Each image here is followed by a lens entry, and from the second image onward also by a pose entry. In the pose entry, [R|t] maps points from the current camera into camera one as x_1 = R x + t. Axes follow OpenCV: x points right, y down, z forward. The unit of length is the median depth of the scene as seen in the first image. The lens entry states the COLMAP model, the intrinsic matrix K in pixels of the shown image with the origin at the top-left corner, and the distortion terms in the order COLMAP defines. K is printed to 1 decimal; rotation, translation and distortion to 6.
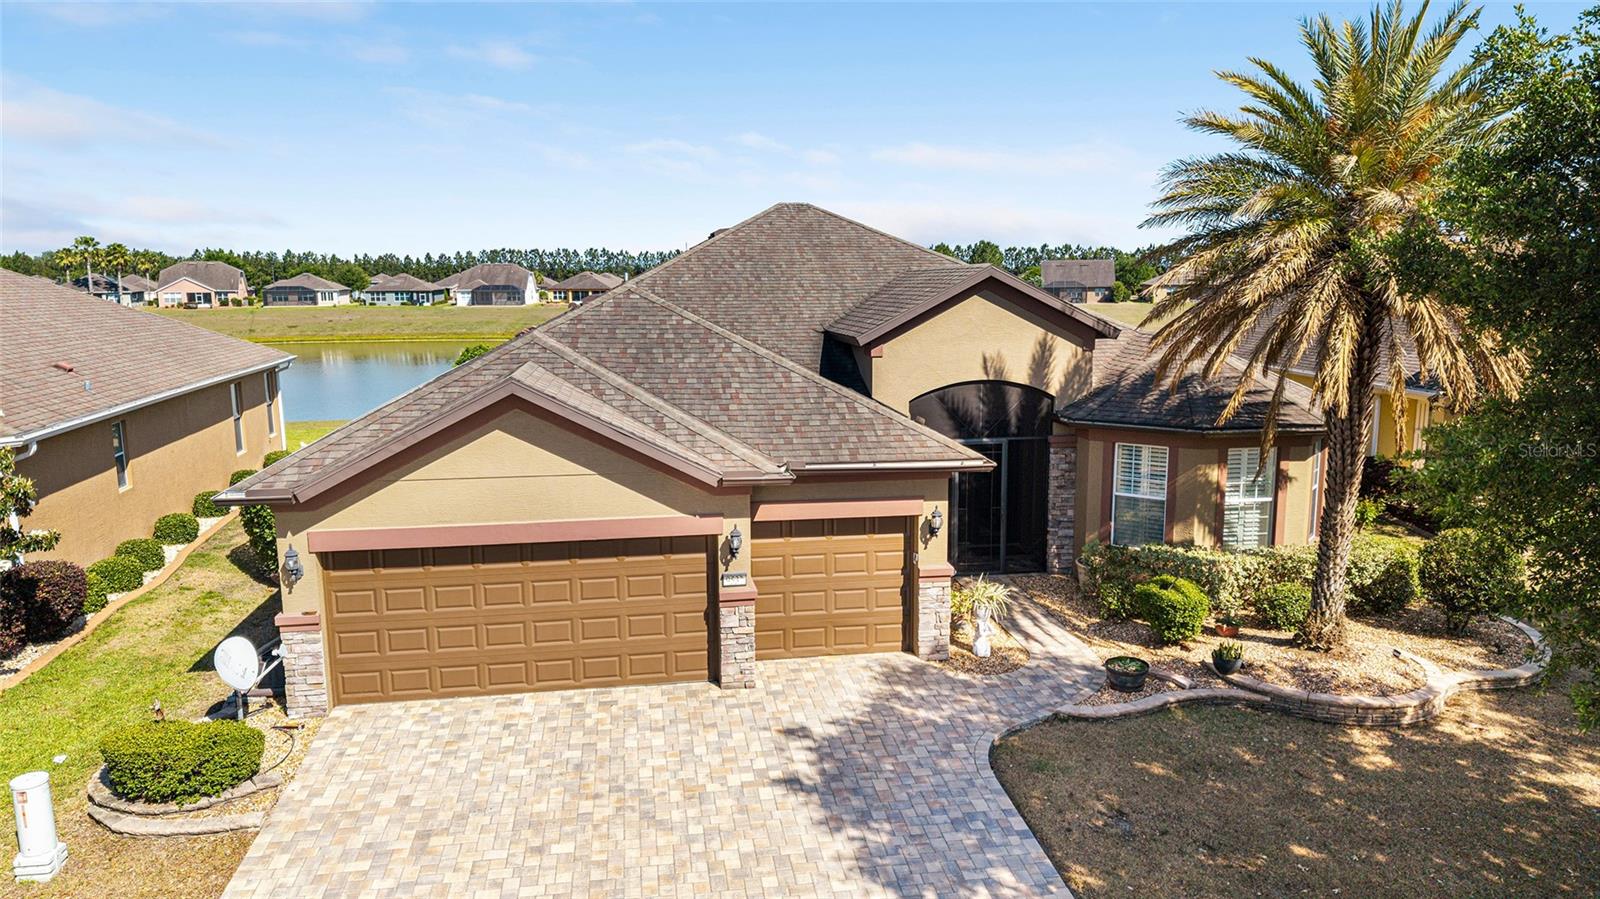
lens RADIAL K [[1064.0, 0, 798.3], [0, 1064.0, 447.9], [0, 0, 1]] dist [0.026935, -0.023720]
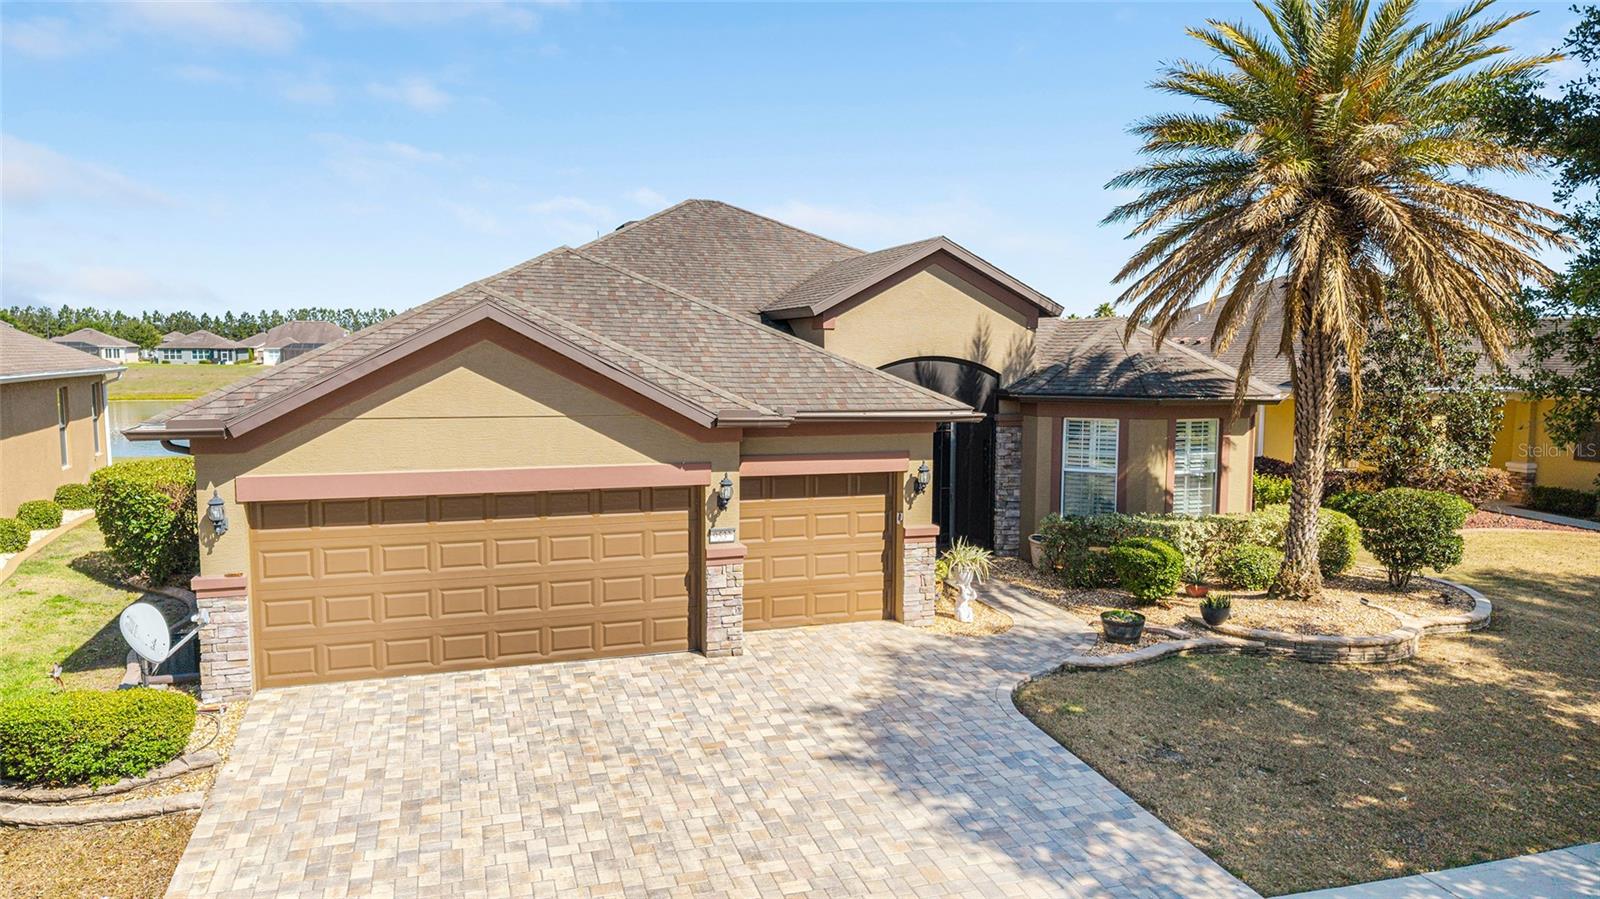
lens RADIAL K [[1064.0, 0, 796.4], [0, 1064.0, 449.1], [0, 0, 1]] dist [0.026935, -0.023720]
pose [[0.986979, -0.005278, 0.160762, -0.137448], [0.015619, 0.997883, -0.063134, 0.103943], [-0.160089, 0.064823, 0.984972, 0.076667]]
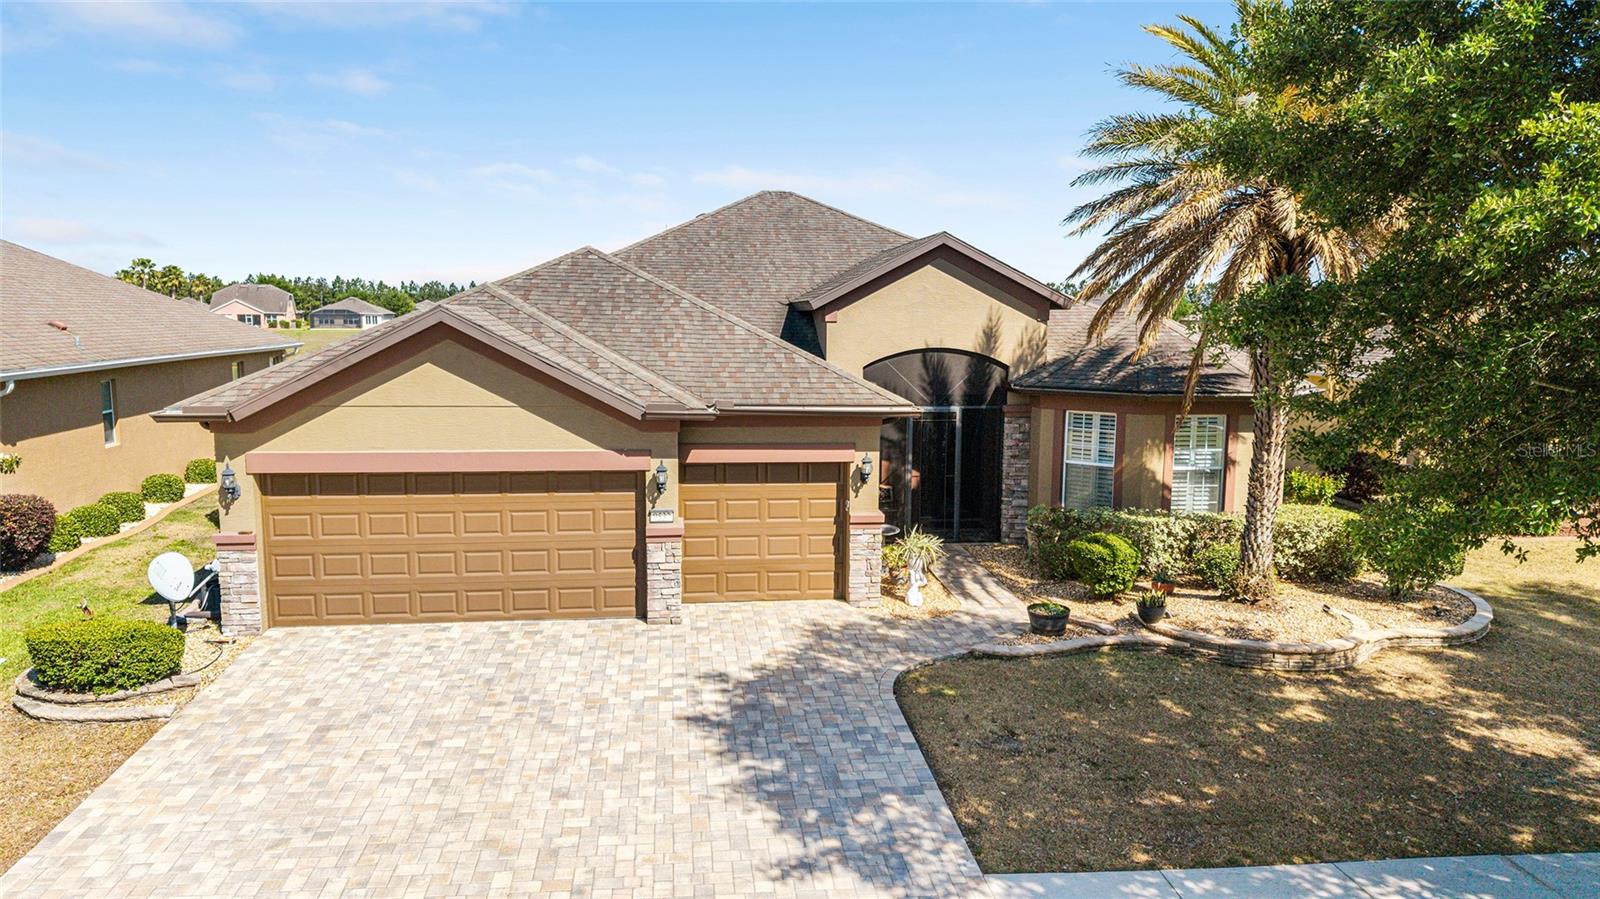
lens RADIAL K [[1064.0, 0, 799.3], [0, 1064.0, 450.2], [0, 0, 1]] dist [0.026935, -0.023720]
pose [[0.999141, 0.019055, -0.036806, 0.103937], [-0.020207, 0.999309, -0.031192, 0.086431], [0.036187, 0.031909, 0.998835, -0.016076]]
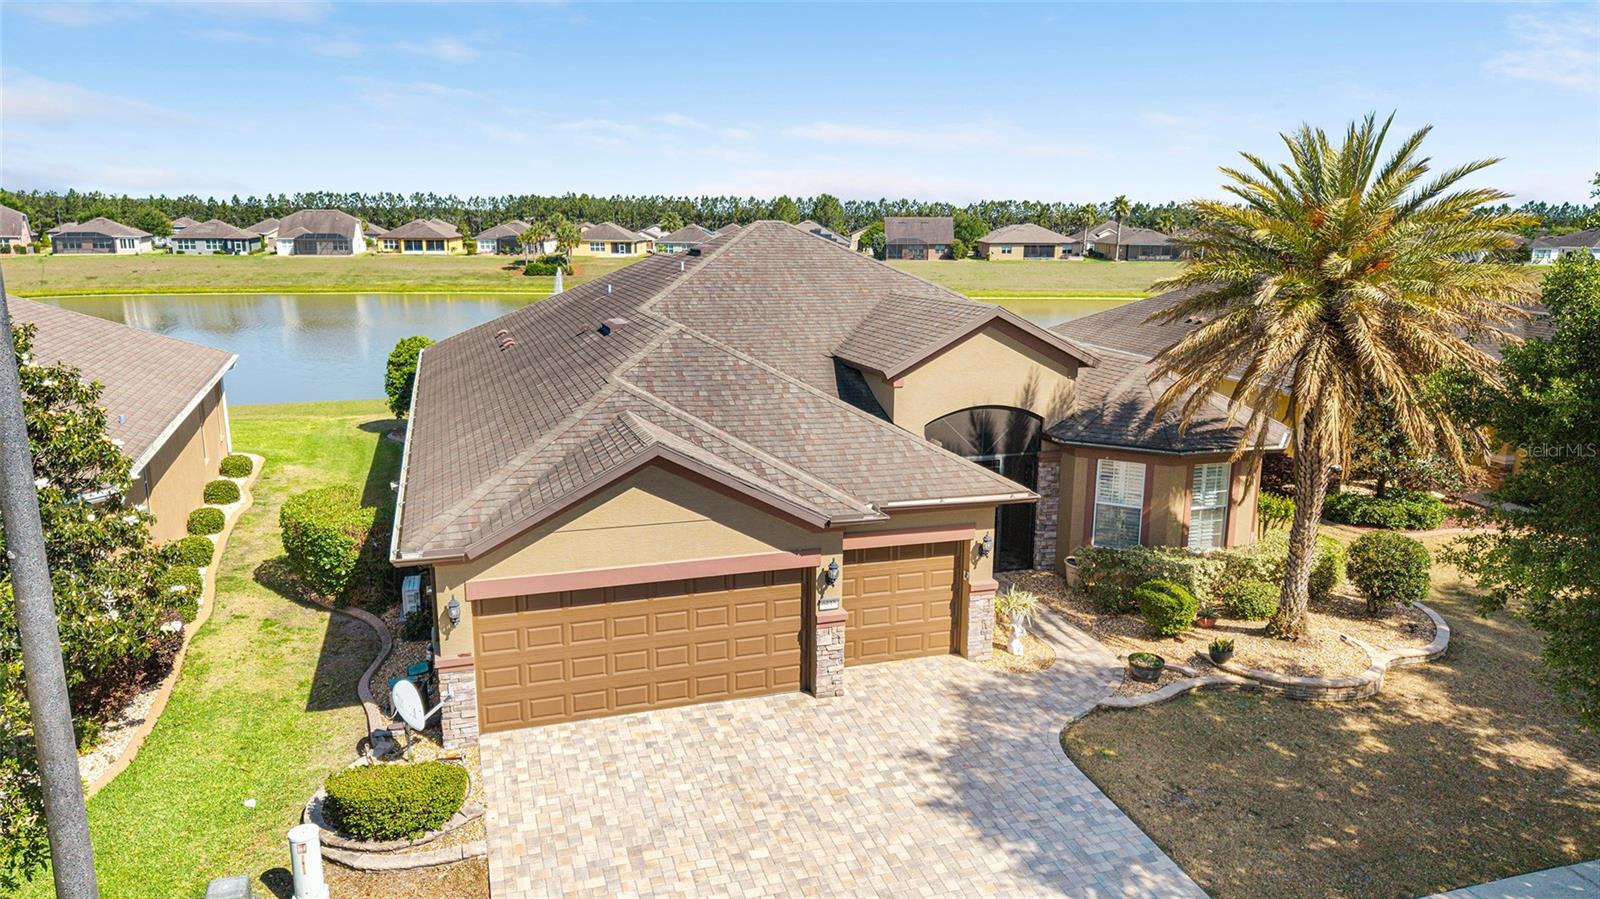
lens RADIAL K [[1064.0, 0, 797.7], [0, 1064.0, 448.6], [0, 0, 1]] dist [0.026935, -0.023720]
pose [[0.987565, -0.018779, 0.156083, -0.258345], [0.010811, 0.998602, 0.051742, -0.099858], [-0.156836, -0.049411, 0.986388, -0.115993]]
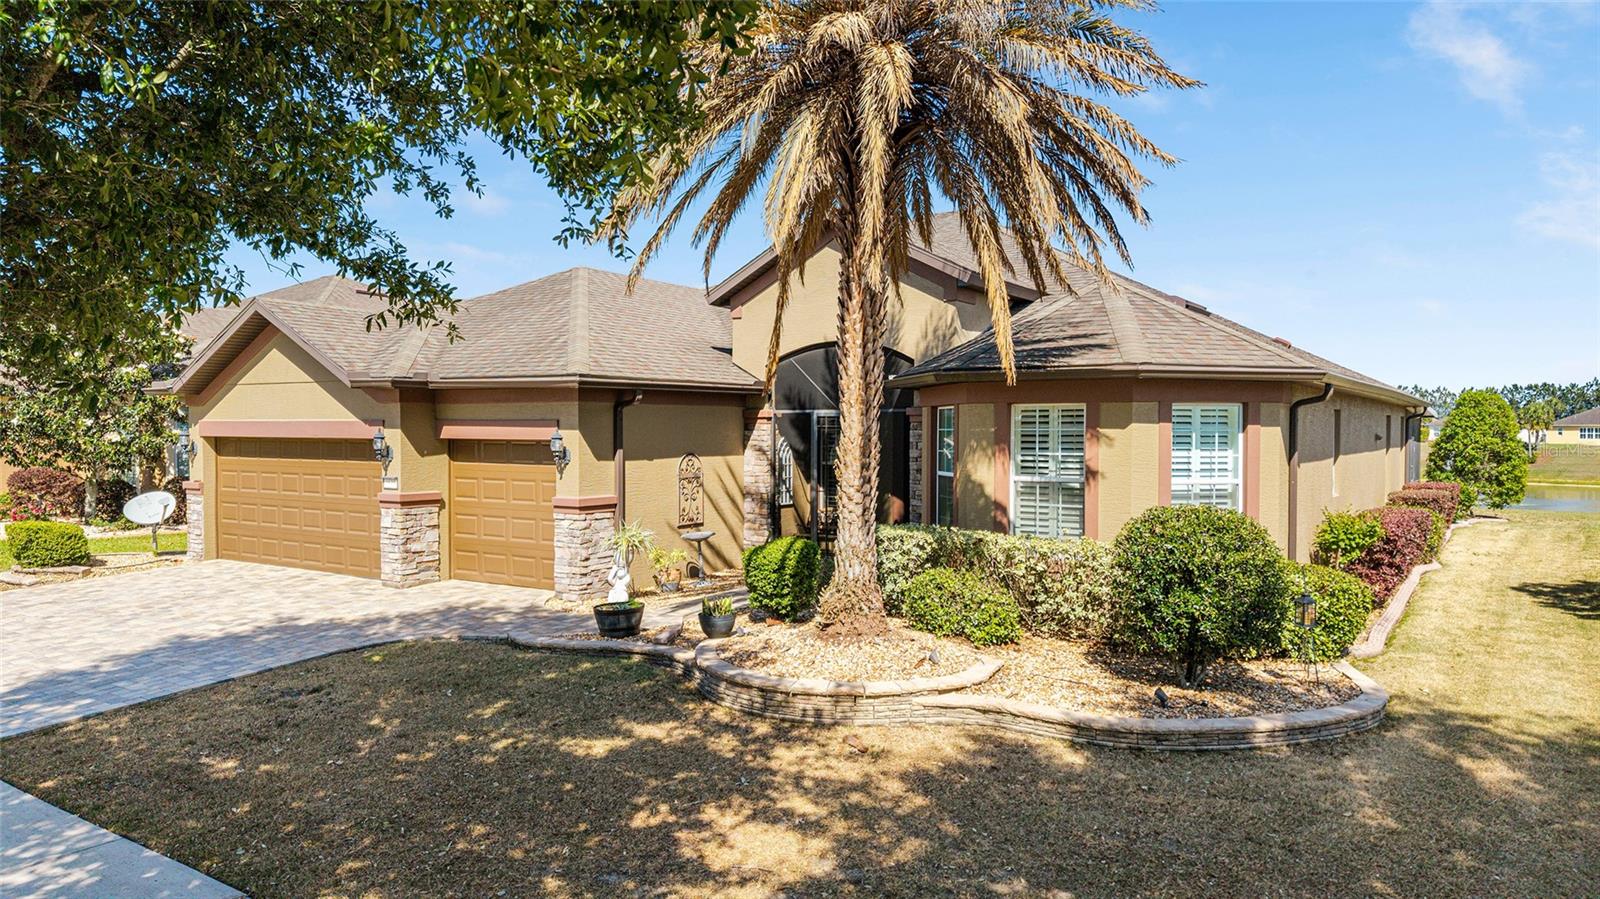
lens RADIAL K [[1064.0, 0, 801.7], [0, 1064.0, 451.5], [0, 0, 1]] dist [0.026935, -0.023720]
pose [[0.734904, 0.023325, -0.677770, 0.945562], [-0.115749, 0.989058, -0.091469, 0.137340], [0.668220, 0.145672, 0.729563, 0.458191]]
